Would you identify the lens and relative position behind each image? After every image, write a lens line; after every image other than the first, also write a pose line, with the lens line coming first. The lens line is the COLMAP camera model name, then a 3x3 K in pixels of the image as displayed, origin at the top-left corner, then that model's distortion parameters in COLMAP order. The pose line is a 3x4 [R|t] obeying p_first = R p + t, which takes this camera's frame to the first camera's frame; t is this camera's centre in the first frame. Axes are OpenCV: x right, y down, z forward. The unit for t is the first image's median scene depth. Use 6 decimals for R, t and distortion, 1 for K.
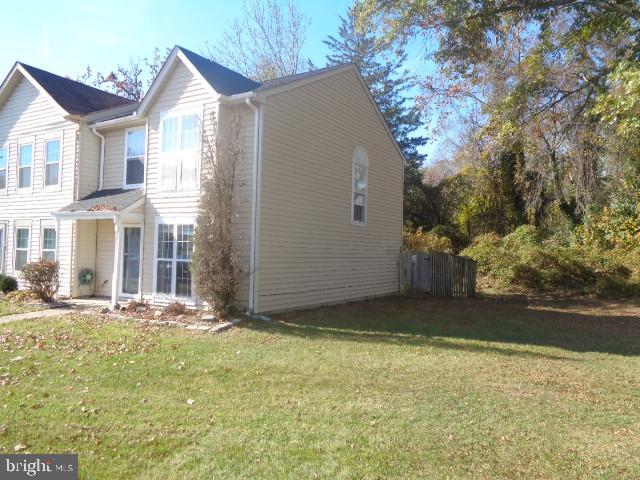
lens RADIAL K [[482.7, 0, 320.2], [0, 482.7, 240.2], [0, 0, 1]] dist [-0.000548, -0.001447]
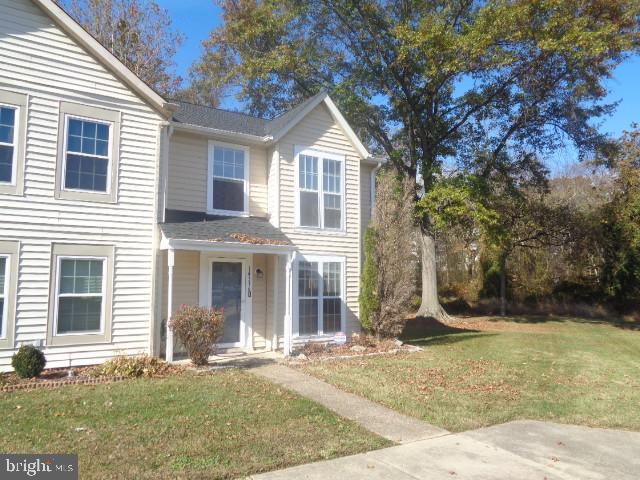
lens RADIAL K [[482.7, 0, 320.2], [0, 482.7, 239.2], [0, 0, 1]] dist [-0.000548, -0.001447]
pose [[0.424967, 0.063535, 0.902976, -1.190582], [-0.006751, 0.997728, -0.067025, -0.013062], [-0.905184, 0.022388, 0.424430, 0.557490]]
